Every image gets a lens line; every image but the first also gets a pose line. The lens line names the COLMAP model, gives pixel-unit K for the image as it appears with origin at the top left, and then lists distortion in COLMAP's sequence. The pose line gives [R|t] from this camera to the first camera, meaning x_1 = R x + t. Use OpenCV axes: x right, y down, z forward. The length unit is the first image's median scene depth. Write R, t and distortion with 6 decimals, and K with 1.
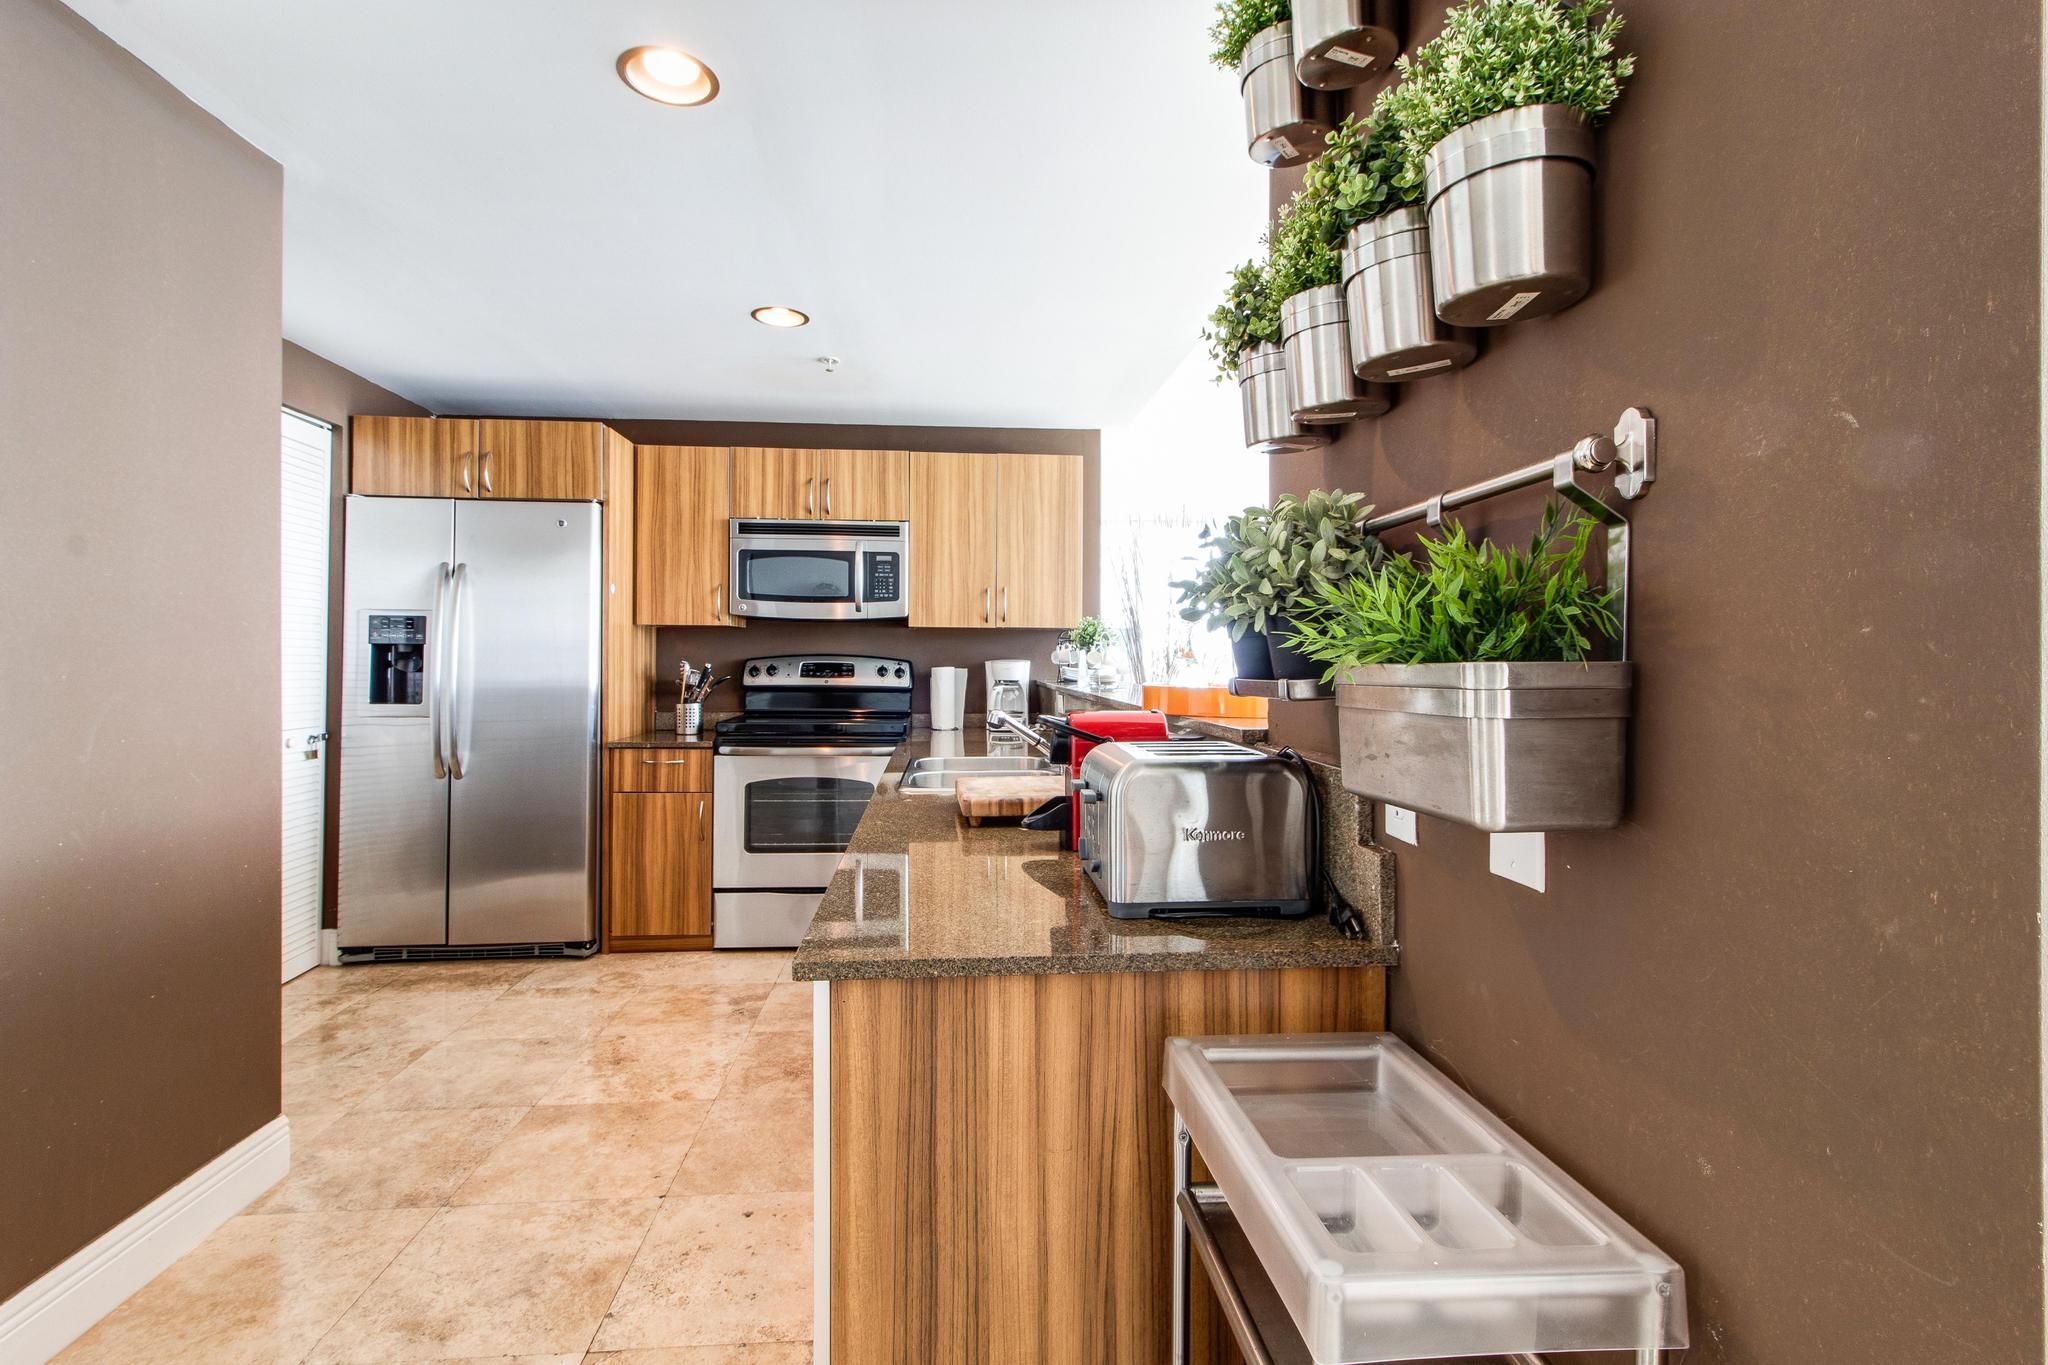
lens RADIAL K [[950.0, 0, 1015.8], [0, 950.0, 700.9], [0, 0, 1]] dist [0.001676, 0.000070]
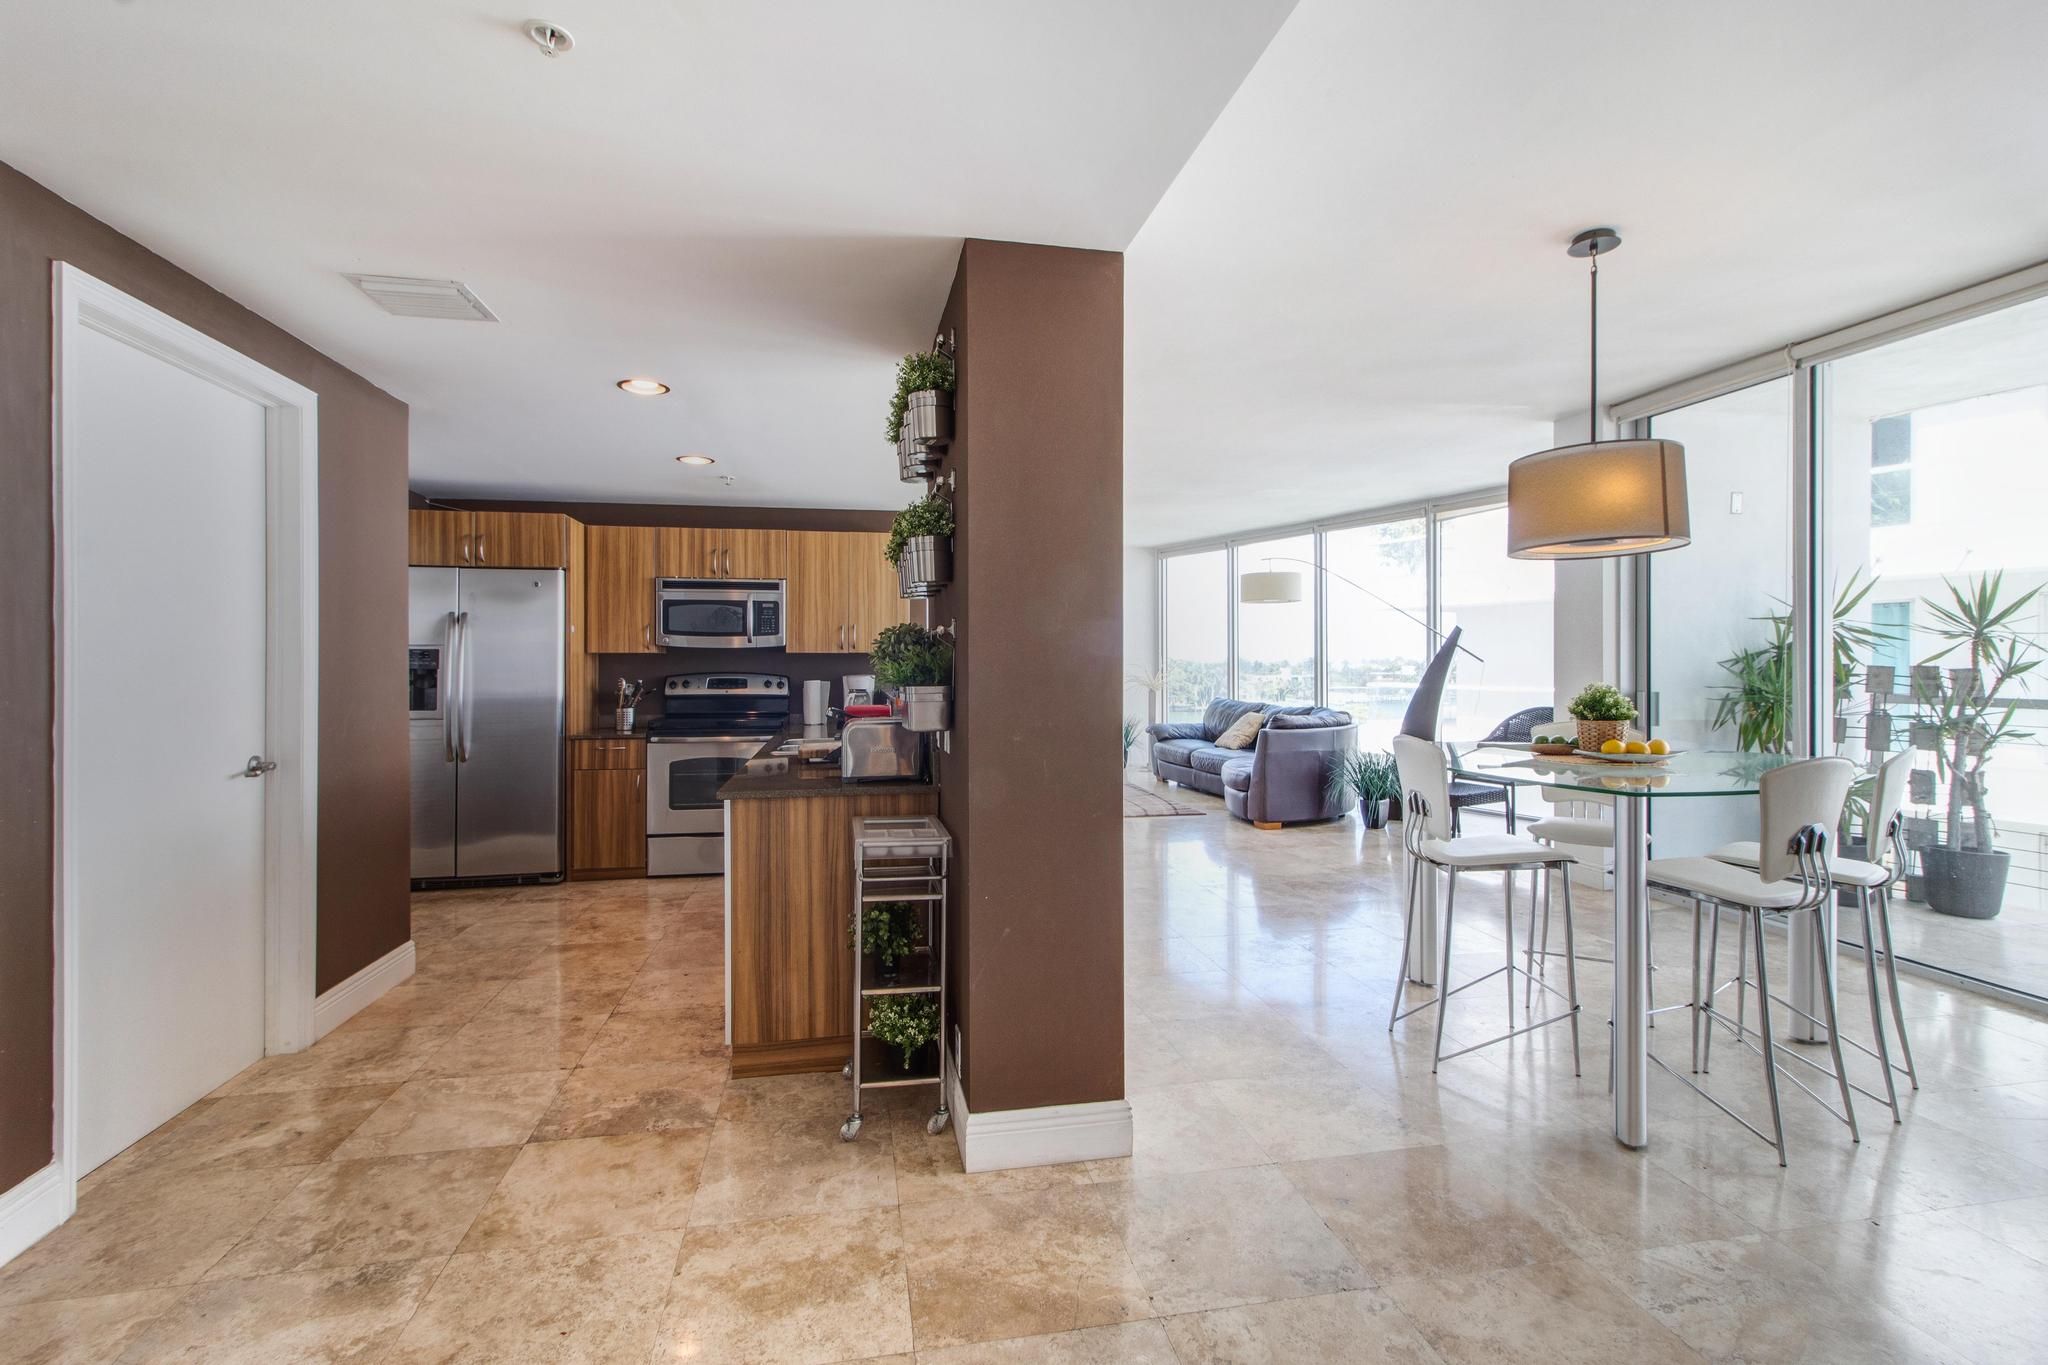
lens RADIAL K [[941.6, 0, 1021.2], [0, 941.6, 663.5], [0, 0, 1]] dist [0.001701, -0.000030]
pose [[0.993861, -0.005668, 0.110493, 0.095472], [0.010792, 0.998891, -0.045828, 0.007575], [-0.110111, 0.046739, 0.992820, -0.511472]]
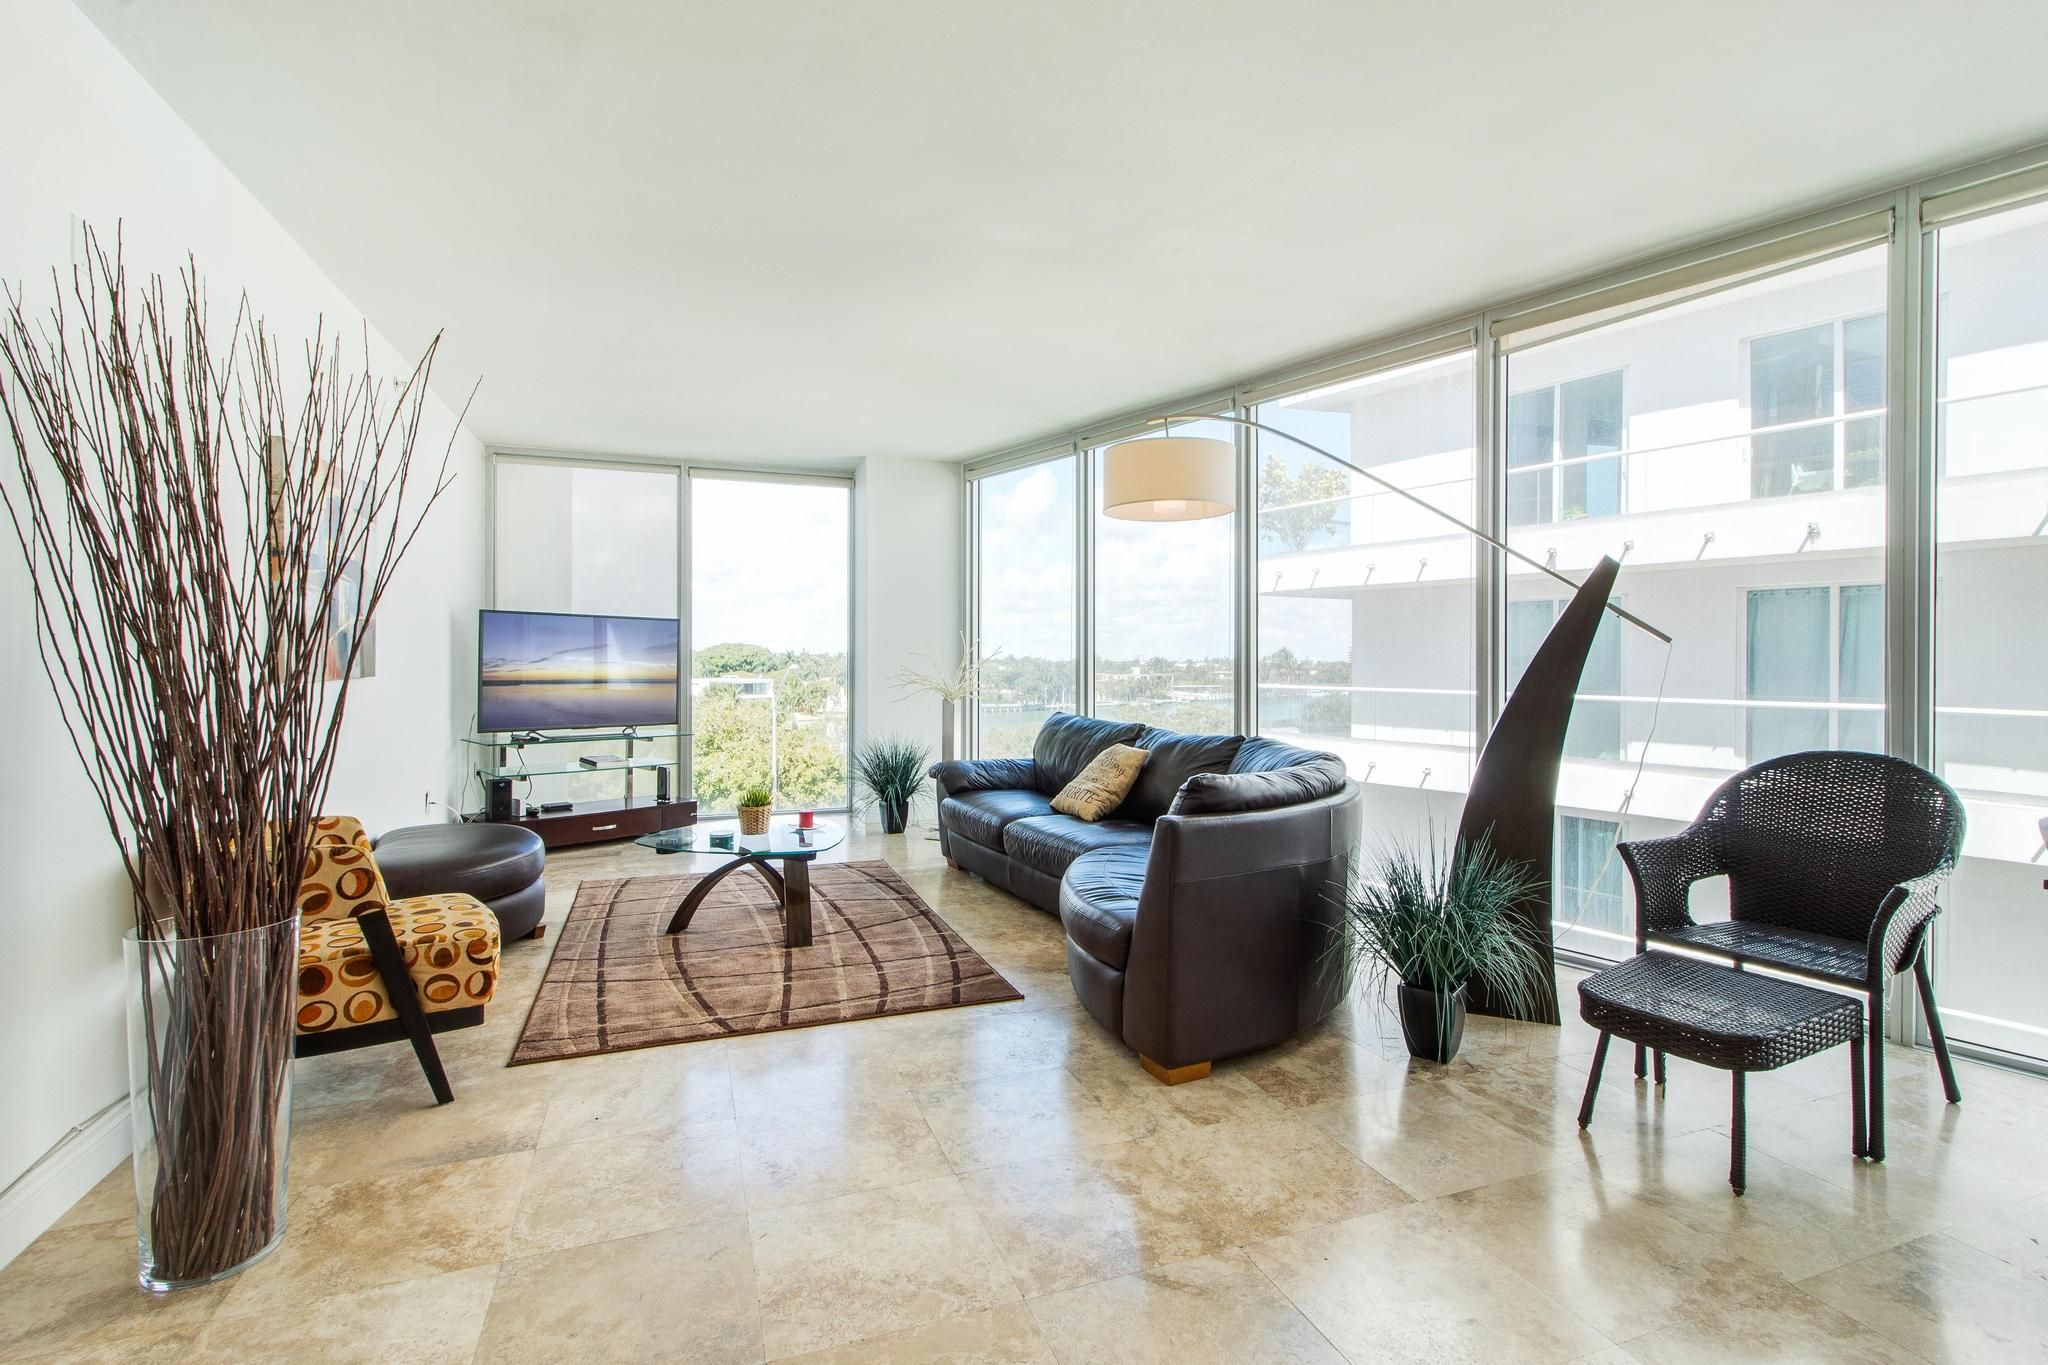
lens RADIAL K [[941.6, 0, 1021.2], [0, 941.6, 663.5], [0, 0, 1]] dist [0.001701, -0.000030]
pose [[0.965090, -0.001331, 0.261916, 0.511397], [0.012749, 0.999040, -0.041902, -0.029555], [-0.261609, 0.043778, 0.964181, 0.703216]]
